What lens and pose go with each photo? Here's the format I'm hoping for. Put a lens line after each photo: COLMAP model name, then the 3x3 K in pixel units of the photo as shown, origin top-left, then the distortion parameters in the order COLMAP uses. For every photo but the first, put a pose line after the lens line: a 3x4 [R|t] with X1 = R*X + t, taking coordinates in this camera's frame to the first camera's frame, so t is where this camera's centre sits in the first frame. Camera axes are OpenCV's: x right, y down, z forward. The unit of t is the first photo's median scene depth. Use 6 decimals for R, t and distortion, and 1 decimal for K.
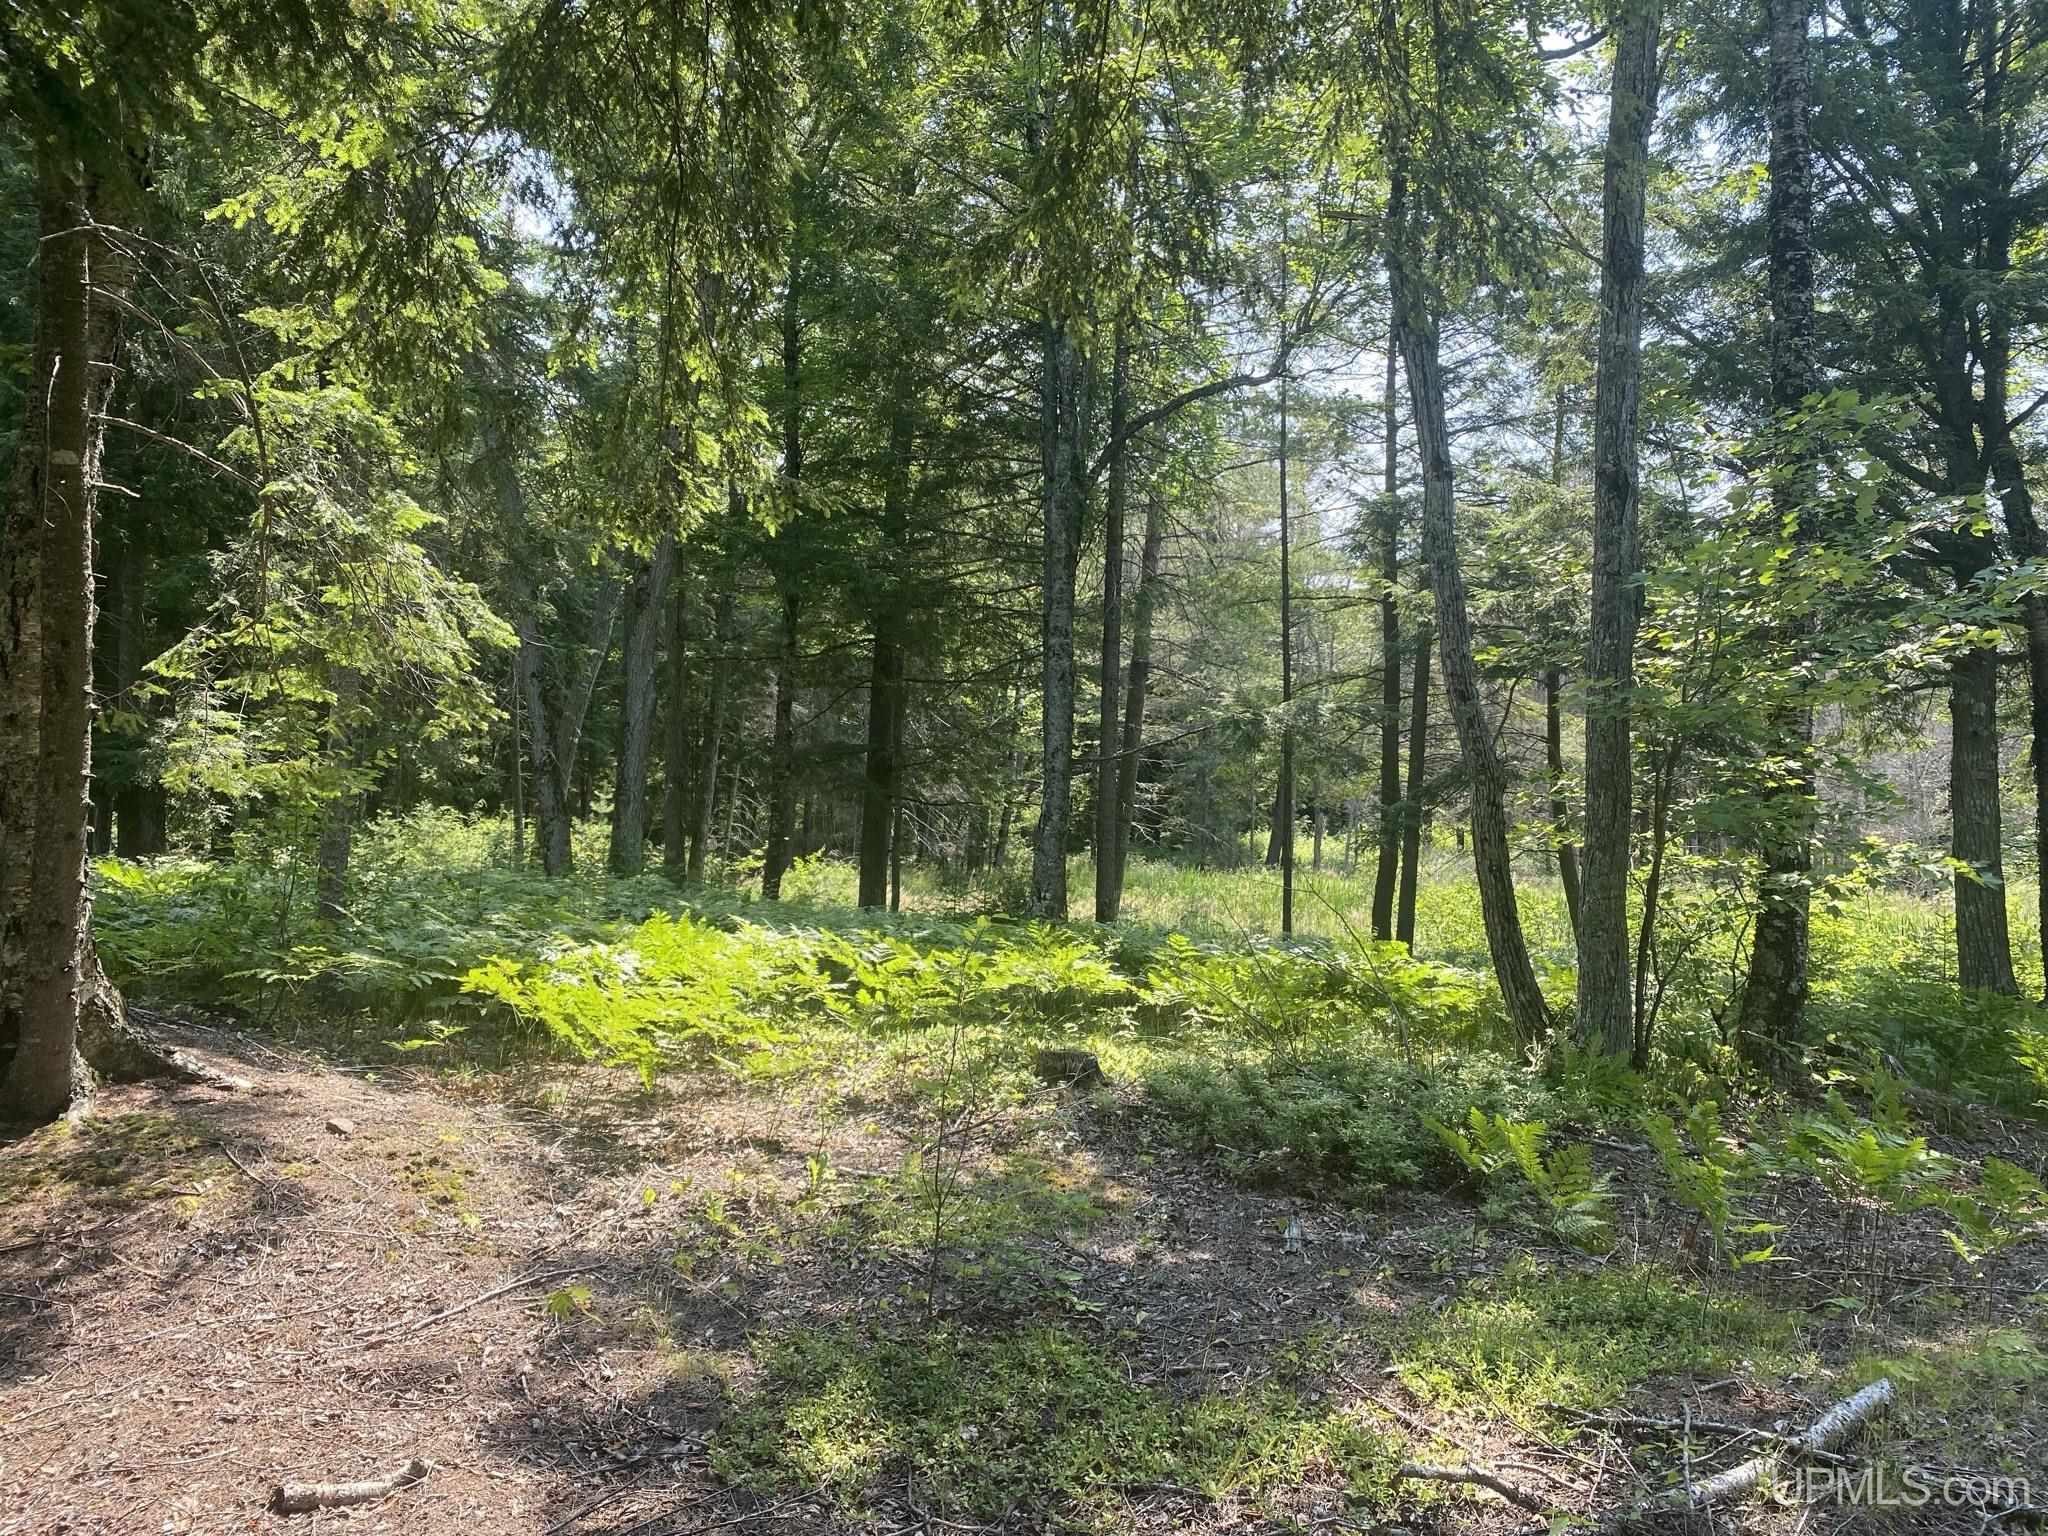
lens RADIAL K [[1556.7, 0, 1016.3], [0, 1556.7, 754.9], [0, 0, 1]] dist [0.000103, 0.004129]
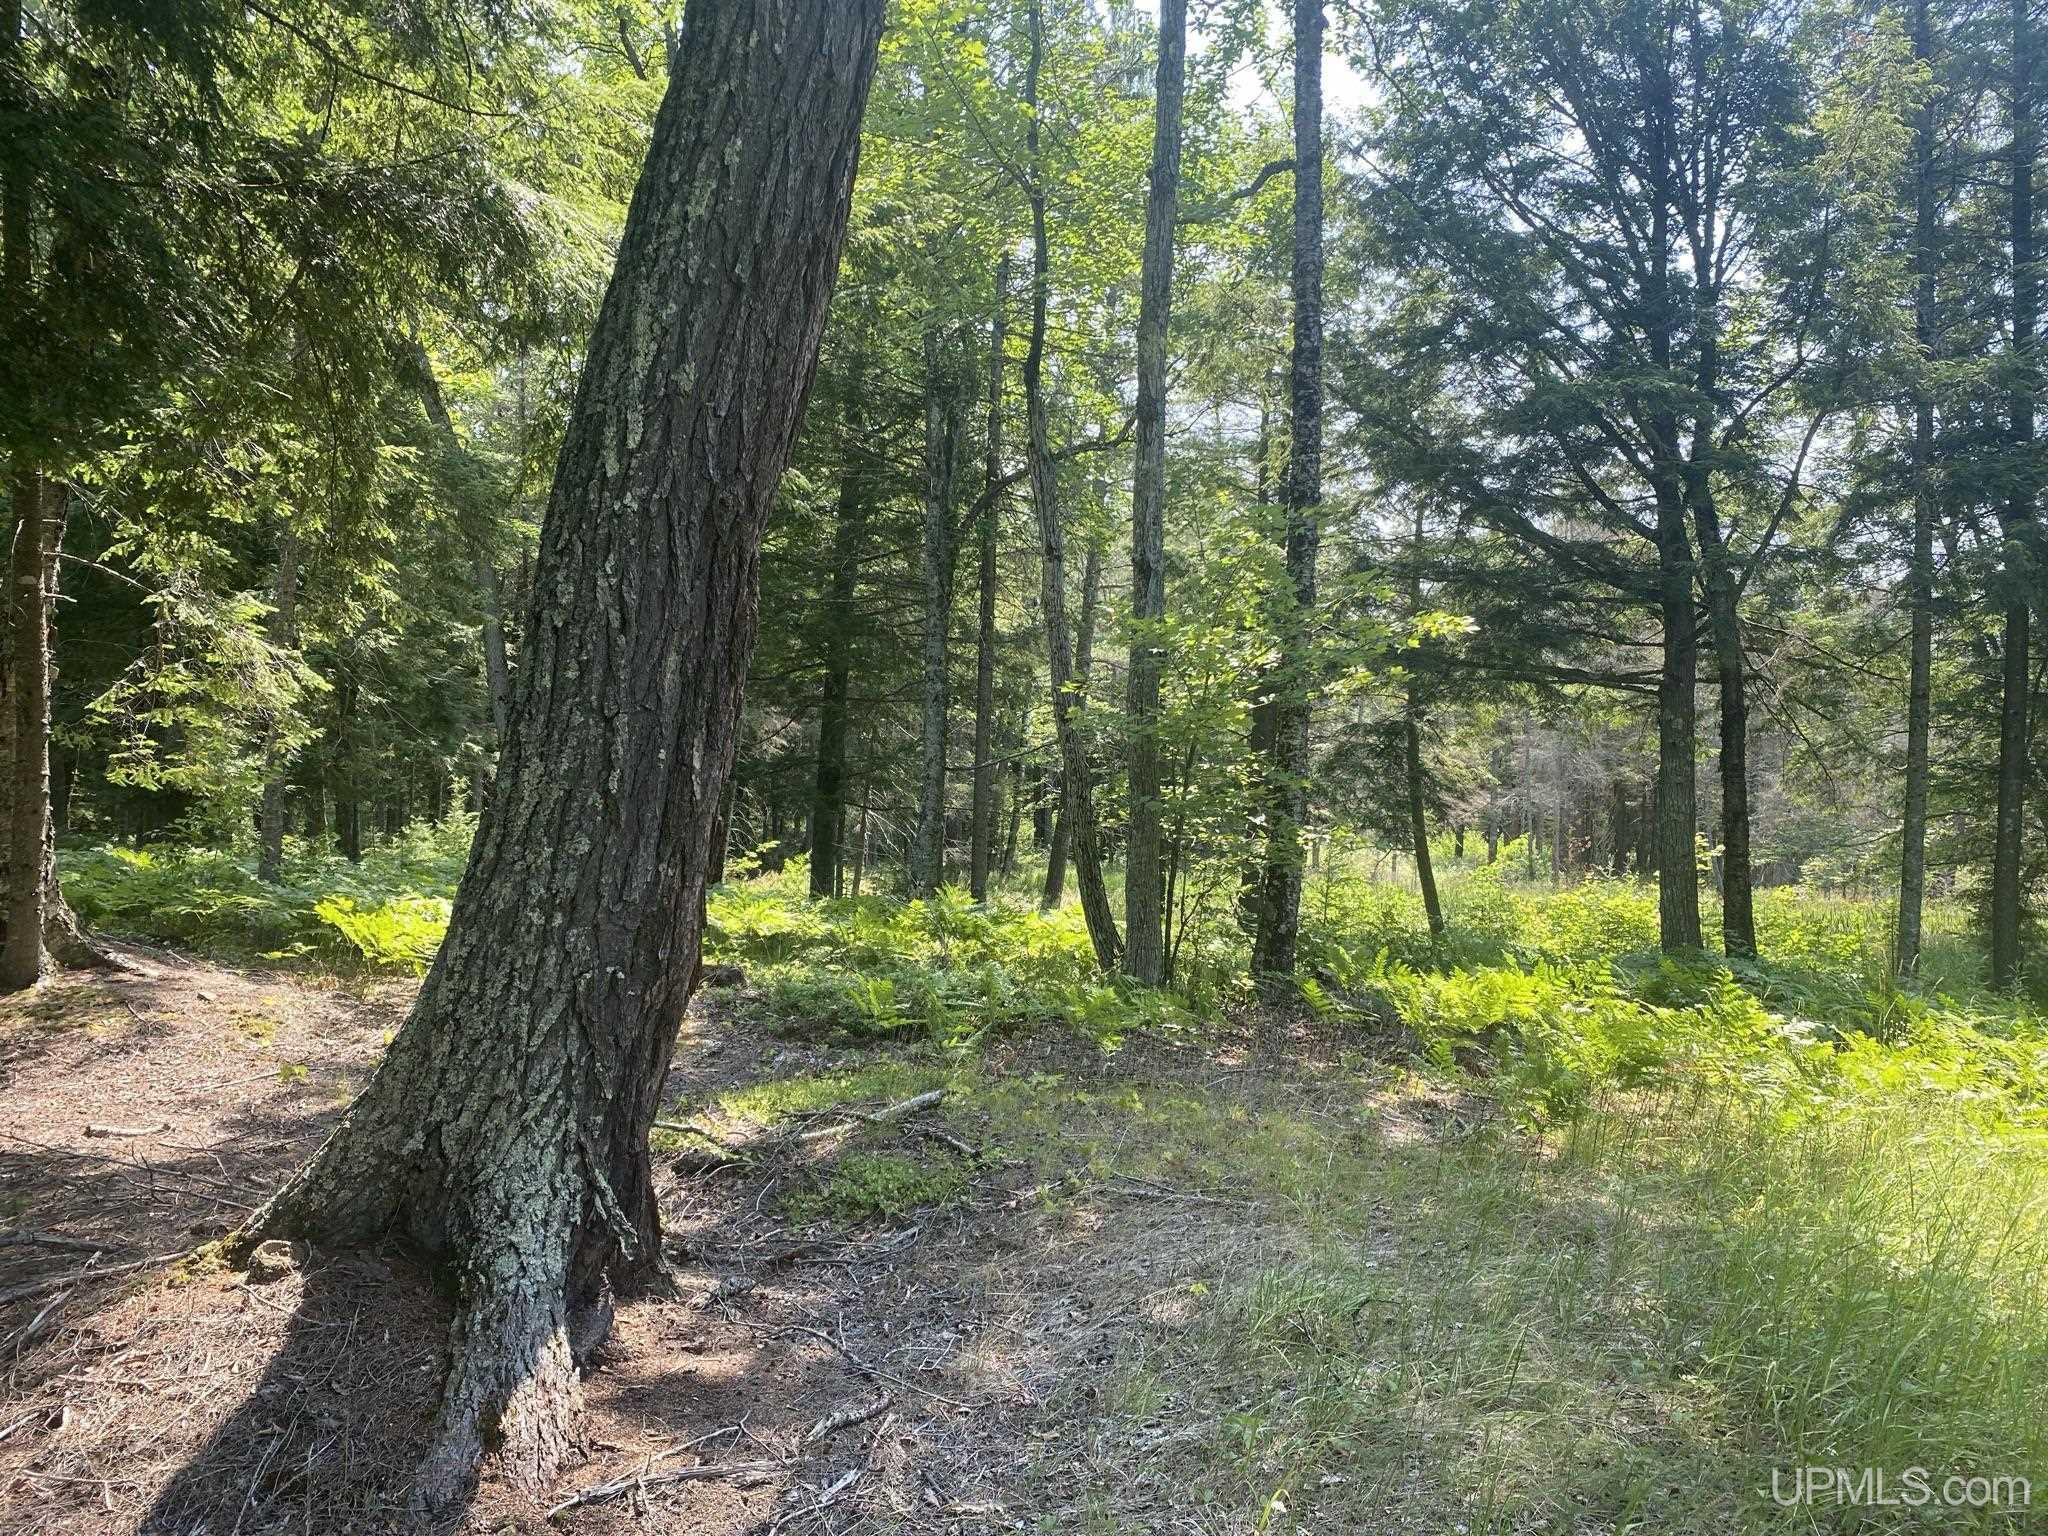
lens RADIAL K [[1556.7, 0, 1031.9], [0, 1556.7, 778.8], [0, 0, 1]] dist [0.000103, 0.004129]
pose [[0.998868, -0.000559, -0.047574, 0.491853], [0.000886, 0.999976, 0.006848, 0.007322], [0.047569, -0.006882, 0.998844, -0.554372]]
